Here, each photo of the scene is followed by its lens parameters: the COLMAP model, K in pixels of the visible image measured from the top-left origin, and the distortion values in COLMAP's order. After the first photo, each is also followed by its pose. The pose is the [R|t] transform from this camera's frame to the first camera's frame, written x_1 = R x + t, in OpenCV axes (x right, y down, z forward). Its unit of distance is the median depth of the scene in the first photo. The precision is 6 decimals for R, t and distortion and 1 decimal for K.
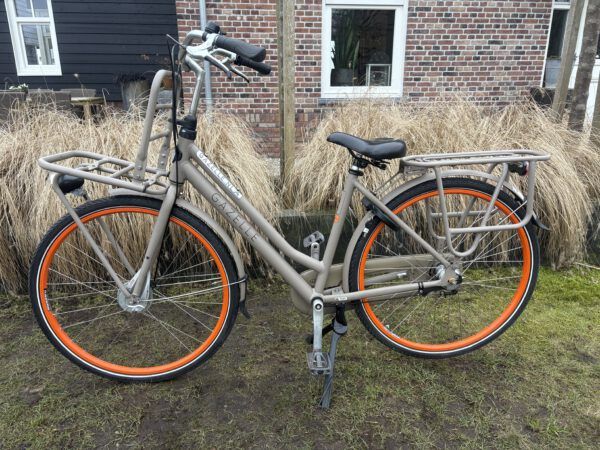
lens RADIAL K [[451.4, 0, 300.0], [0, 451.4, 225.0], [0, 0, 1]] dist [0.015322, 0.000671]
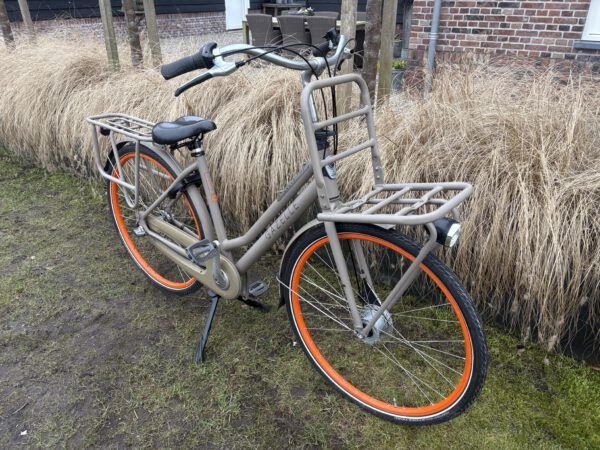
lens RADIAL K [[442.6, 0, 300.0], [0, 442.6, 225.0], [0, 0, 1]] dist [0.067702, -0.079267]
pose [[0.748383, 0.310016, -0.586356, 0.234544], [-0.201729, 0.948551, 0.244041, -0.079915], [0.631845, -0.064351, 0.772418, 0.117282]]
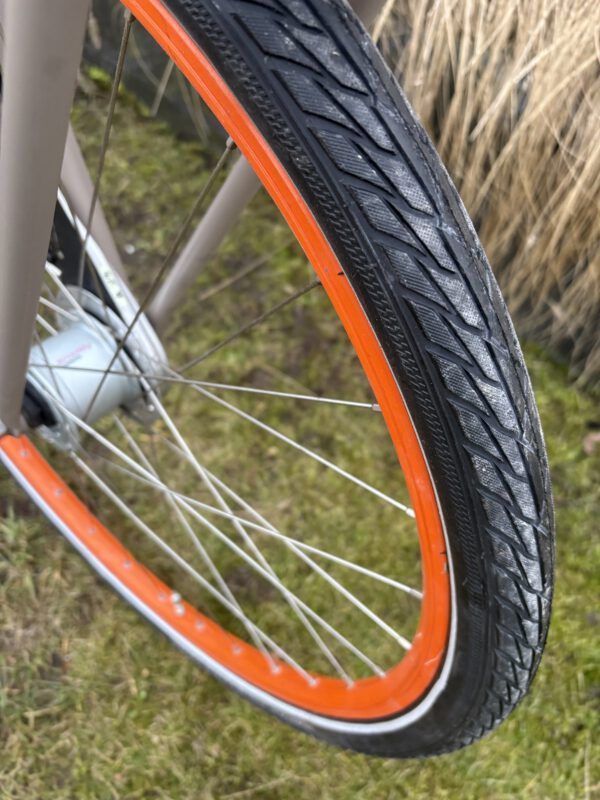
lens RADIAL K [[591.8, 0, 300.0], [0, 591.8, 400.0], [0, 0, 1]] dist [0.060486, -0.072472]
pose [[0.705841, 0.627940, -0.327840, 0.184344], [-0.338582, 0.705587, 0.622502, -0.030731], [0.622214, -0.328387, 0.710642, 0.292353]]
